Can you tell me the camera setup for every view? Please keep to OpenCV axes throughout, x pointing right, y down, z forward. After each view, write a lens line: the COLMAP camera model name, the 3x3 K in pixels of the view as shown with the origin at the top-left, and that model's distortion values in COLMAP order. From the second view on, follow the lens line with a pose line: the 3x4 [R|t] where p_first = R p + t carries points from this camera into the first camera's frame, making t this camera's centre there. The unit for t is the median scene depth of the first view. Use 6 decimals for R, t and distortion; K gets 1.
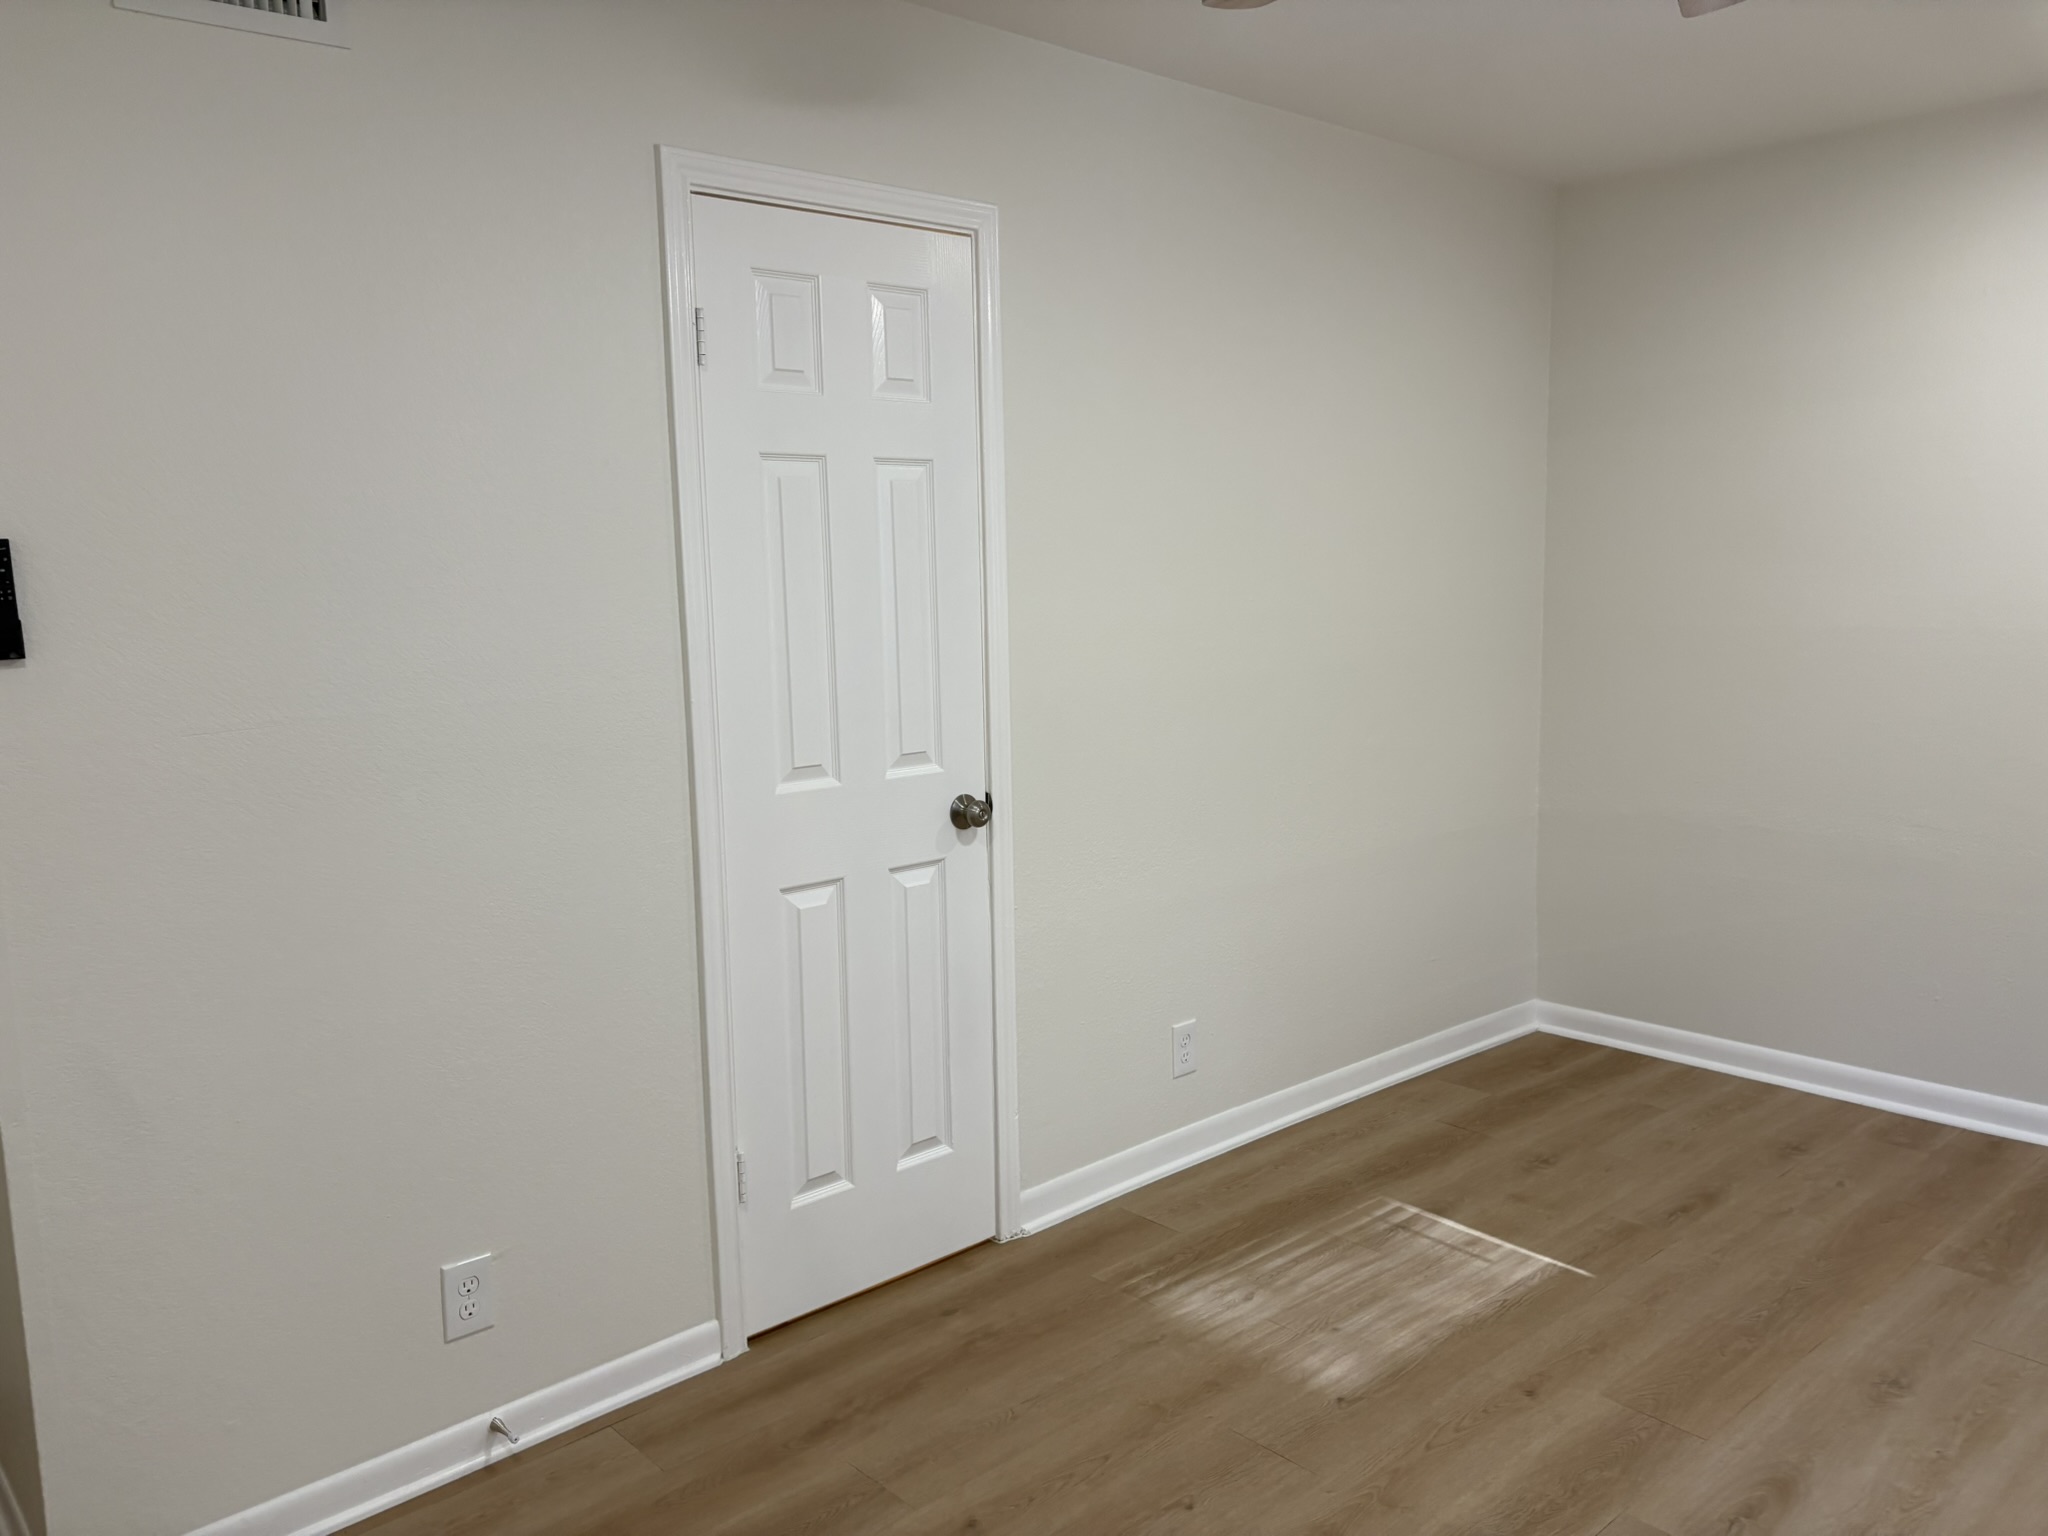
lens RADIAL K [[1554.3, 0, 1023.4], [0, 1554.3, 767.8], [0, 0, 1]] dist [0.052042, -0.047962]
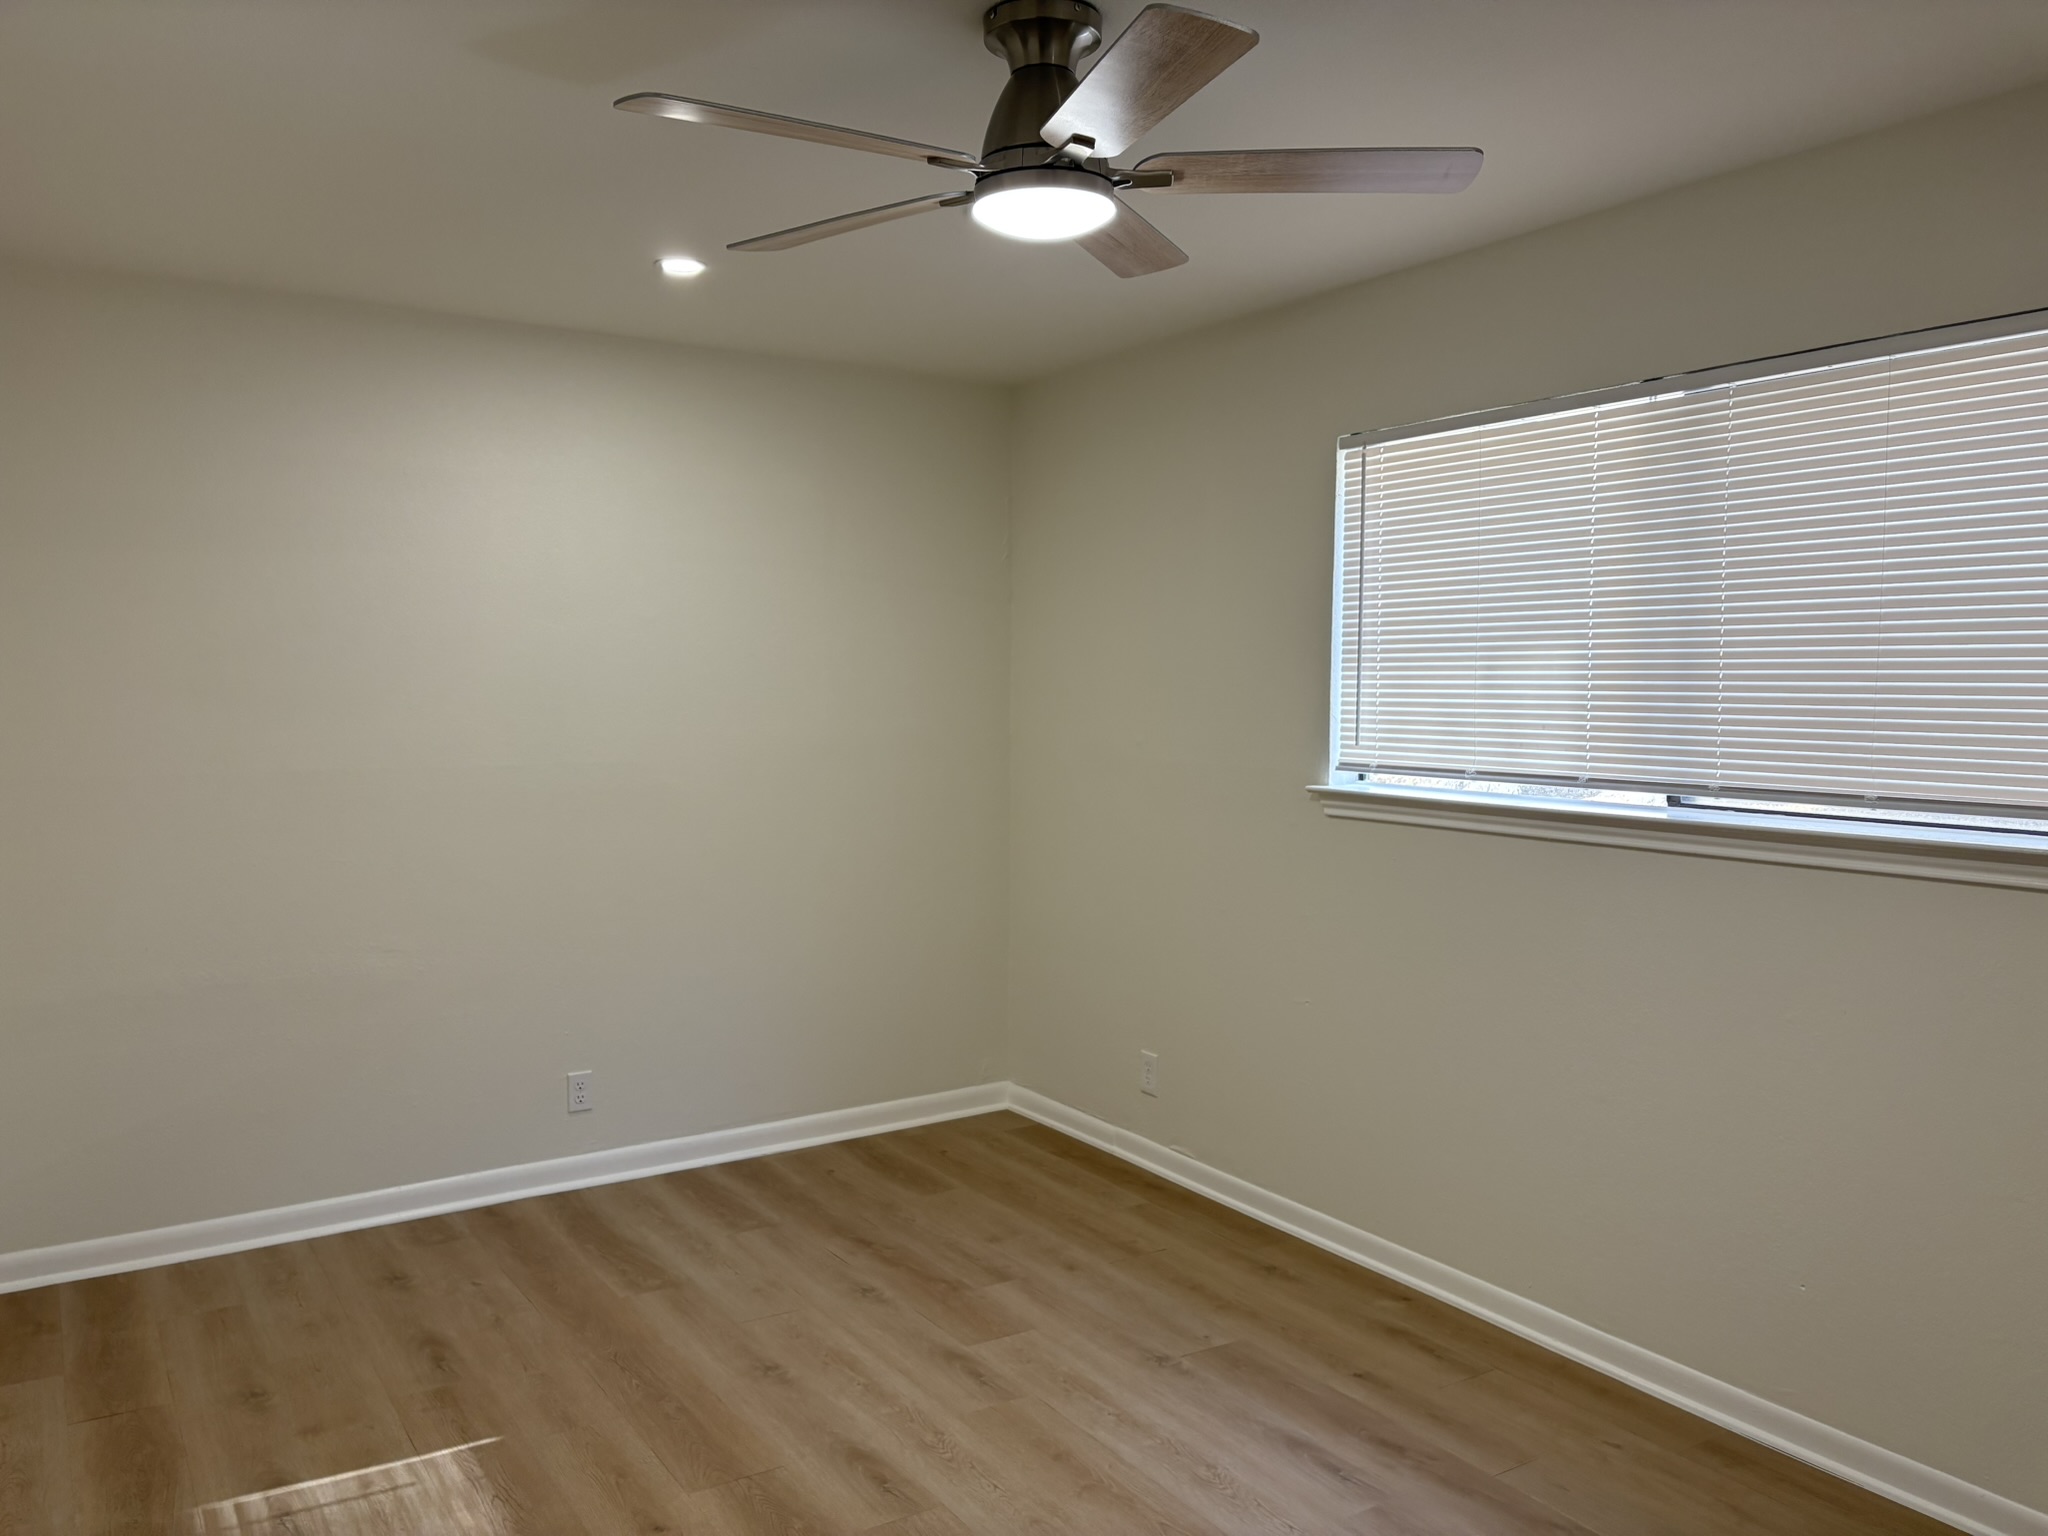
lens RADIAL K [[1554.3, 0, 1019.1], [0, 1554.3, 765.1], [0, 0, 1]] dist [0.052042, -0.047962]
pose [[0.179825, -0.044612, 0.982686, -0.488609], [0.128285, 0.991503, 0.021537, -0.072687], [-0.975298, 0.122191, 0.184020, 0.394242]]
